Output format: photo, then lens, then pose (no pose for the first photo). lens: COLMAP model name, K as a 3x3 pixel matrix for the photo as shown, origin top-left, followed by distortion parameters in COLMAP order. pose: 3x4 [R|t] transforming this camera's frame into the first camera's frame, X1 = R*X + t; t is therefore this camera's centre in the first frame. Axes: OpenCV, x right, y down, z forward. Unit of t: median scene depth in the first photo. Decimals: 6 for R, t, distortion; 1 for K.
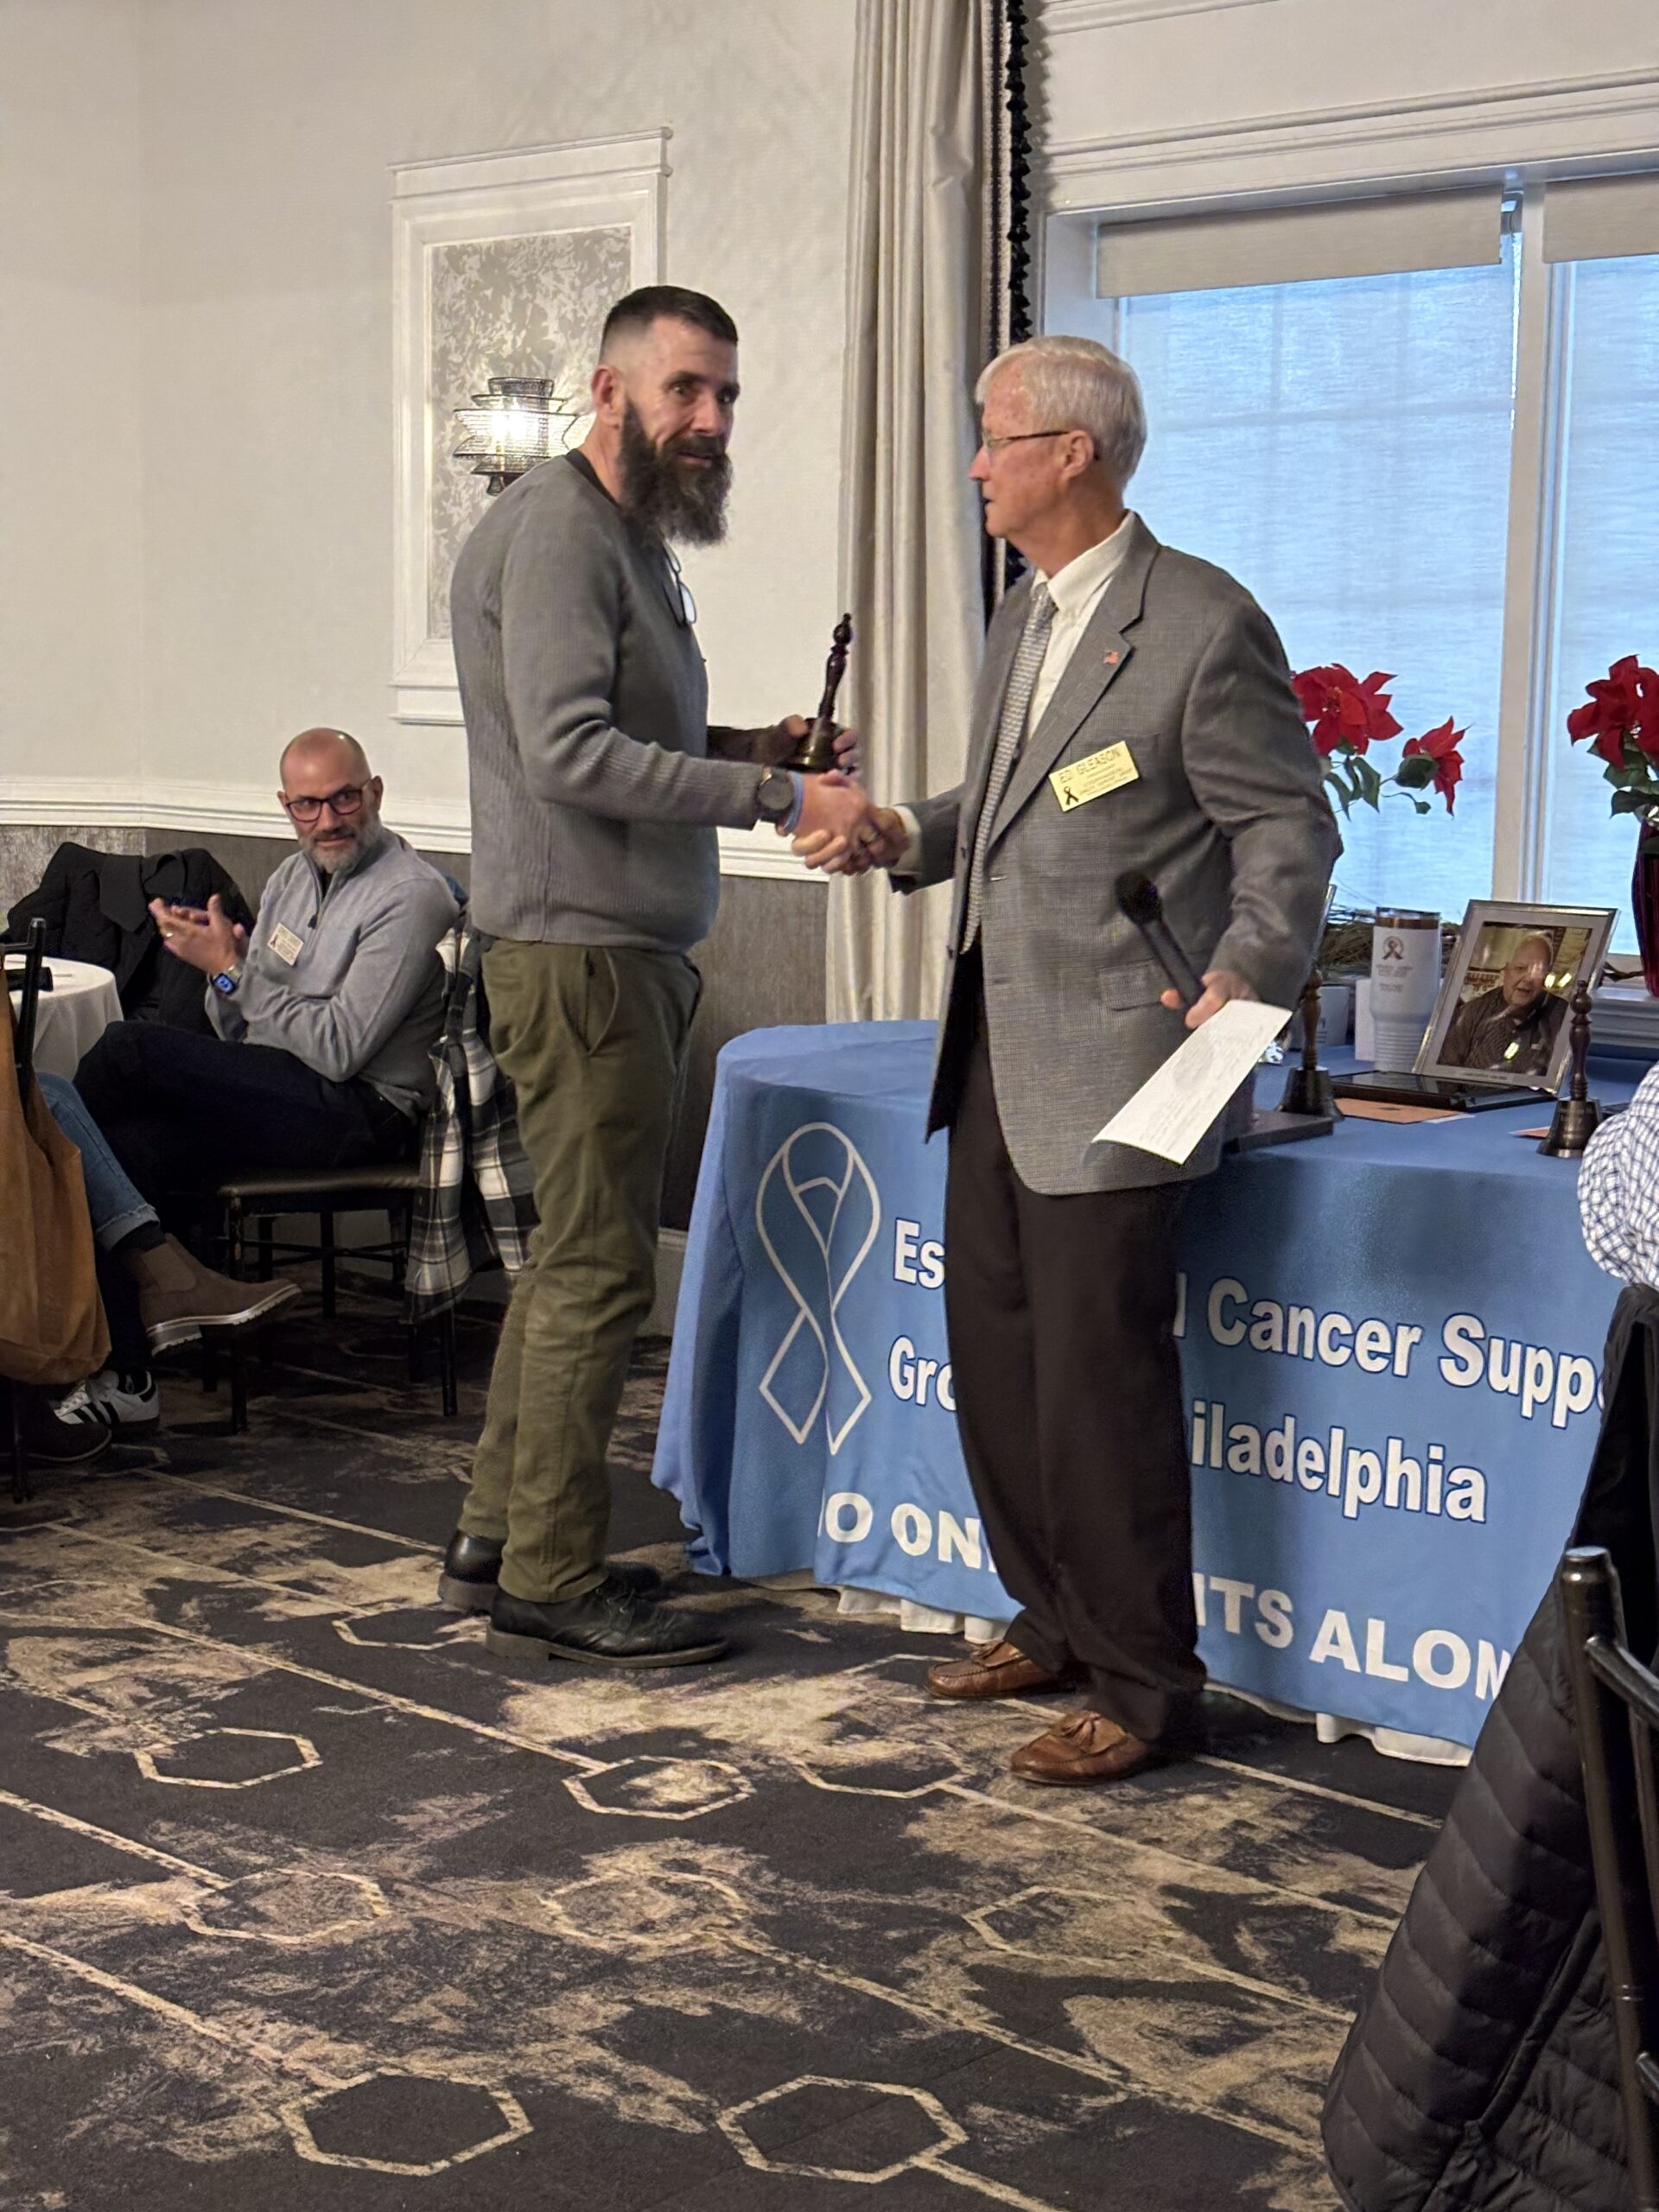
lens RADIAL K [[3452.9, 0, 877.8], [0, 3452.9, 1060.6], [0, 0, 1]] dist [0.074658, 0.000000]
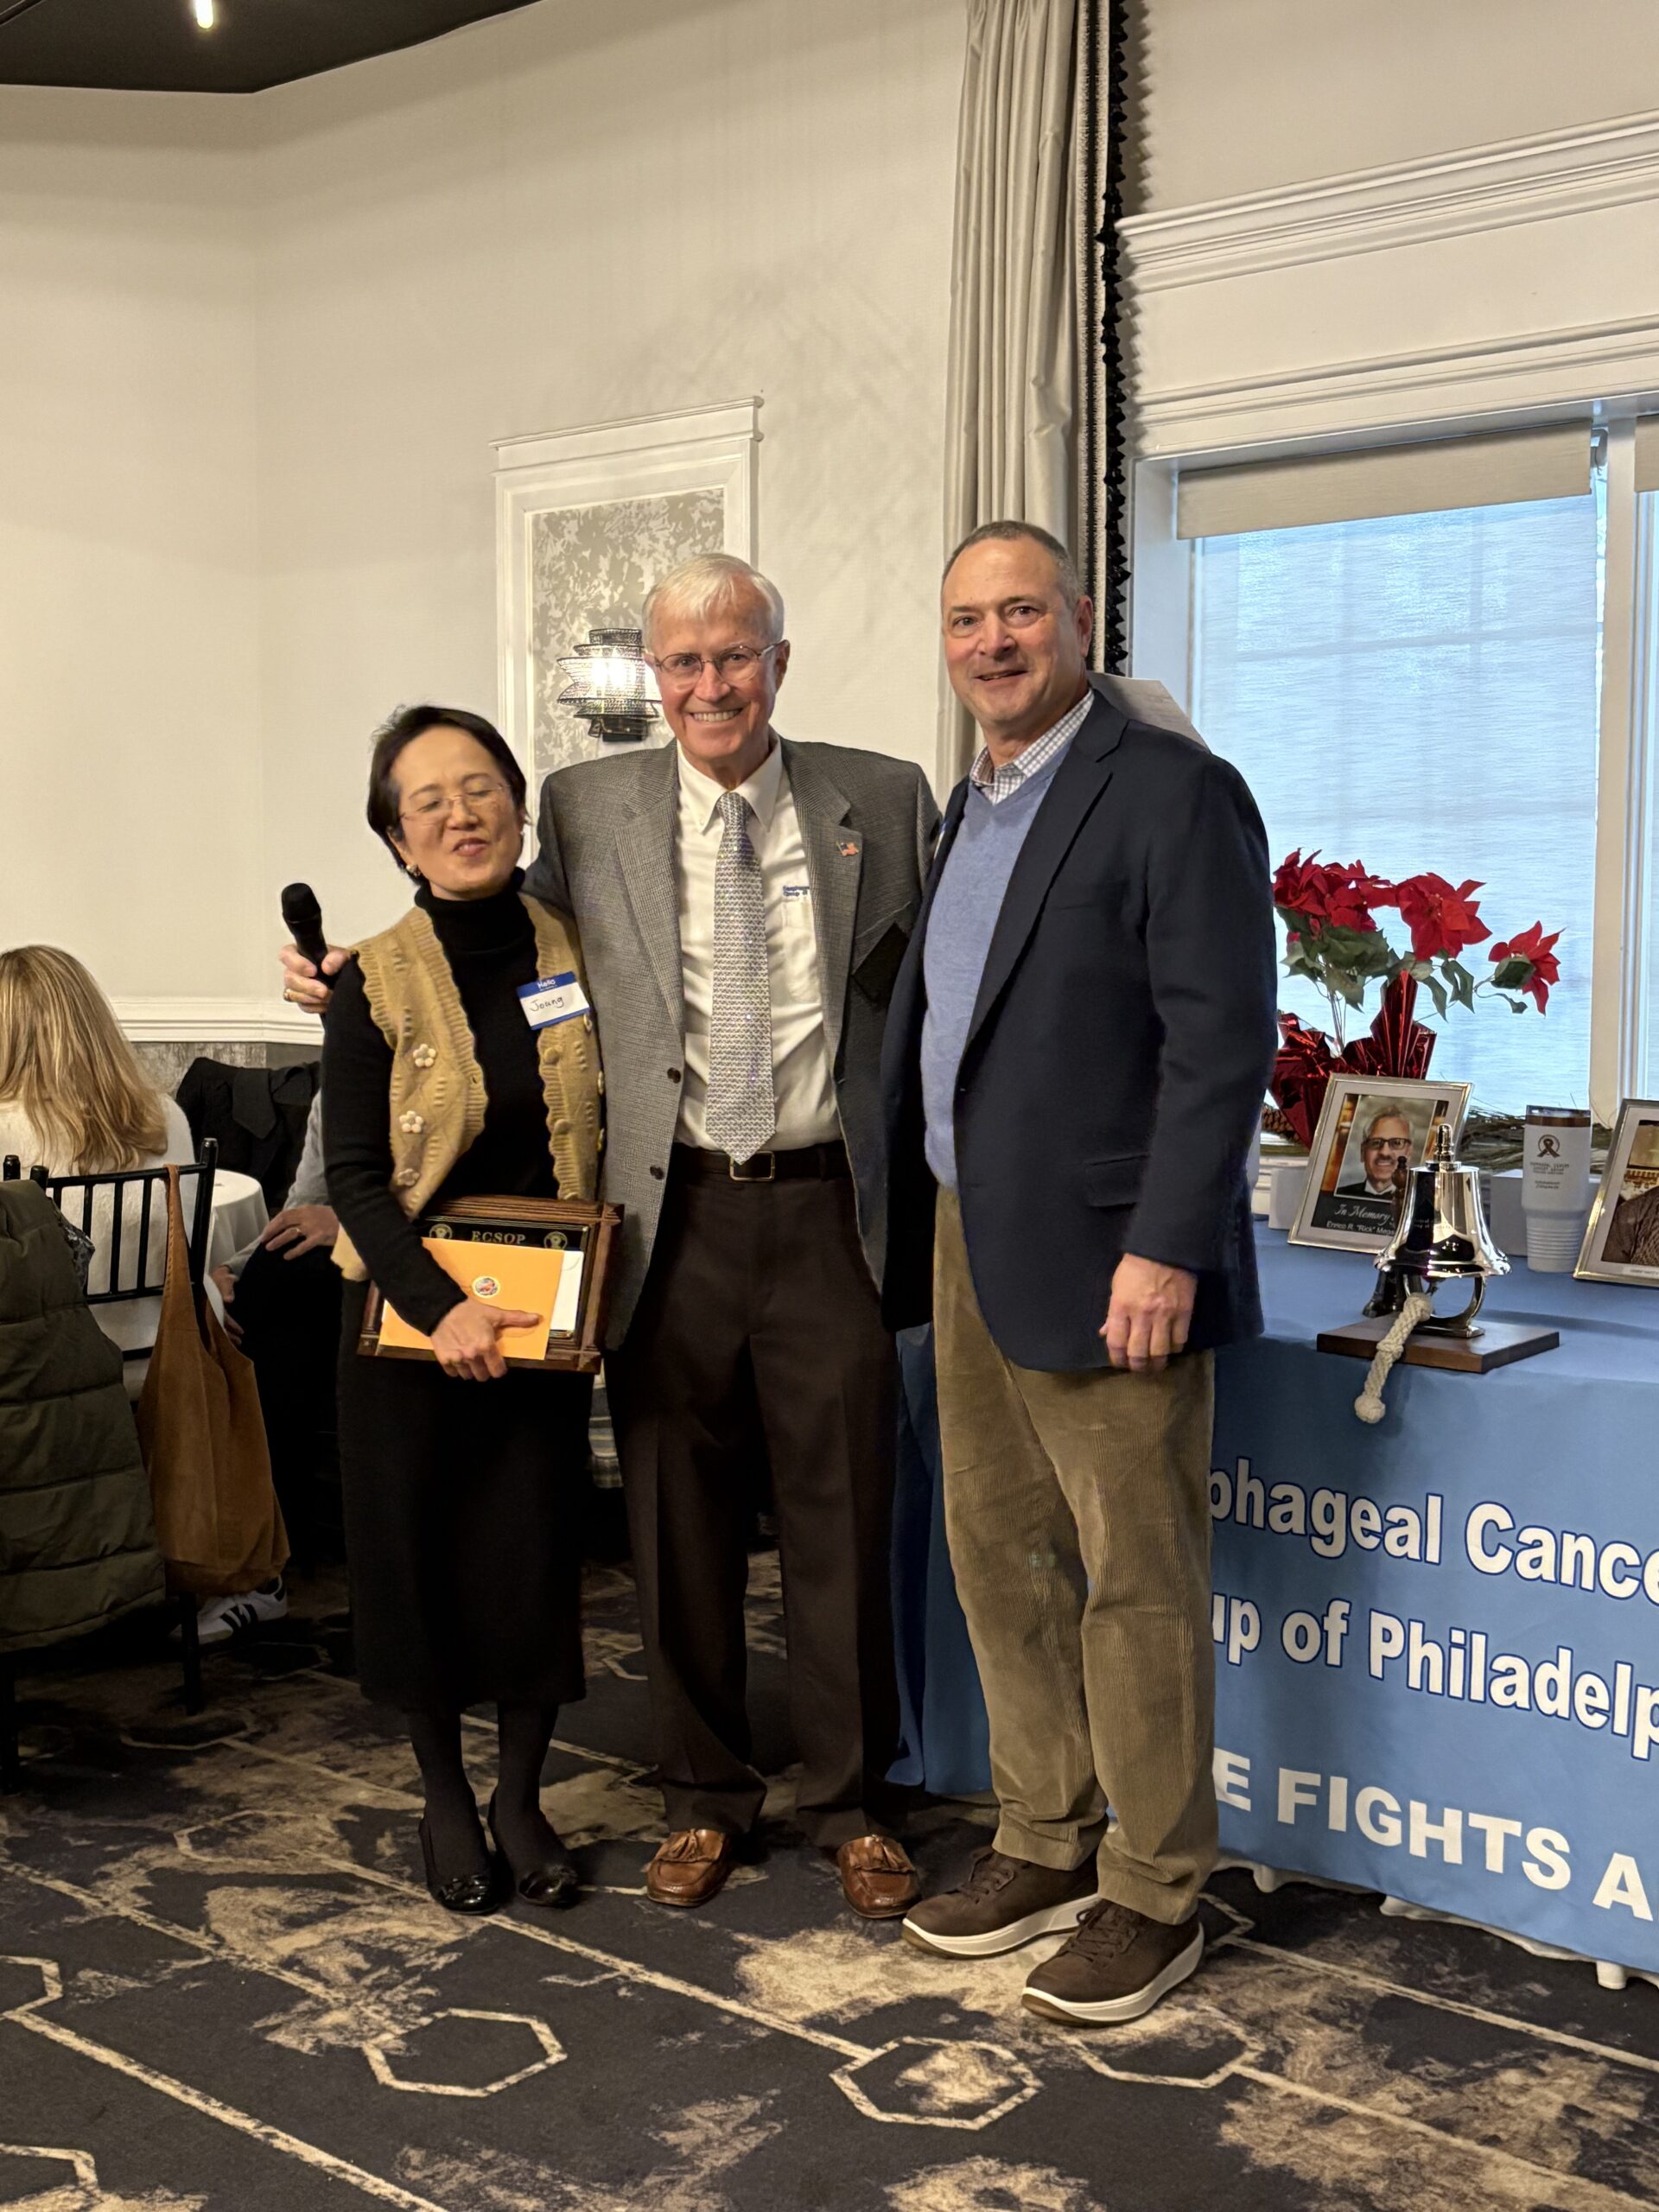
lens RADIAL K [[2626.9, 0, 815.0], [0, 2626.9, 1111.9], [0, 0, 1]] dist [0.002612, 0.000000]
pose [[0.999470, -0.017822, 0.027230, -0.106065], [0.018754, 0.999233, -0.034372, -0.024296], [-0.026596, 0.034865, 0.999038, 0.281013]]
